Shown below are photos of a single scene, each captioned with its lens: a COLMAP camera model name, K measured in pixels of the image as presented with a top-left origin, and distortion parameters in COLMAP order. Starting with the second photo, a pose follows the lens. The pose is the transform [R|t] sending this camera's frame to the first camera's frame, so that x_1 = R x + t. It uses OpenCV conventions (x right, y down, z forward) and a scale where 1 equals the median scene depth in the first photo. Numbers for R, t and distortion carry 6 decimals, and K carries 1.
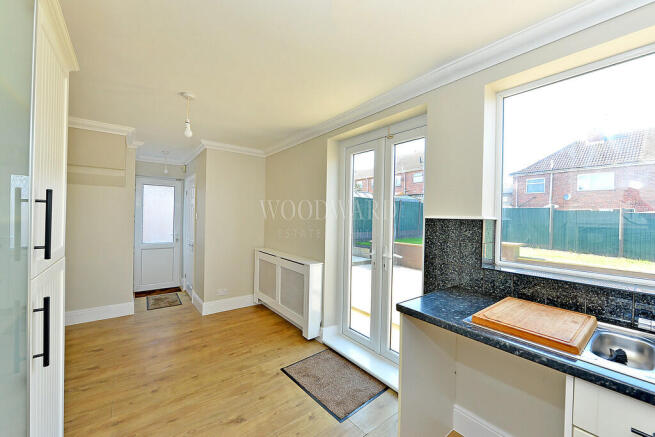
lens RADIAL K [[257.9, 0, 327.6], [0, 257.9, 217.7], [0, 0, 1]] dist [-0.008996, -0.000418]
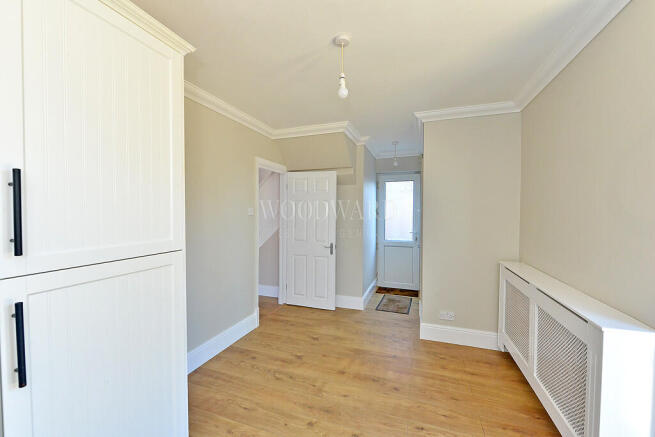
lens RADIAL K [[257.9, 0, 328.3], [0, 257.9, 216.7], [0, 0, 1]] dist [-0.008996, -0.000418]
pose [[0.532069, -0.005103, -0.846686, 0.026504], [0.005454, 0.999982, -0.002599, 0.011837], [0.846684, -0.003235, 0.532087, 0.347815]]
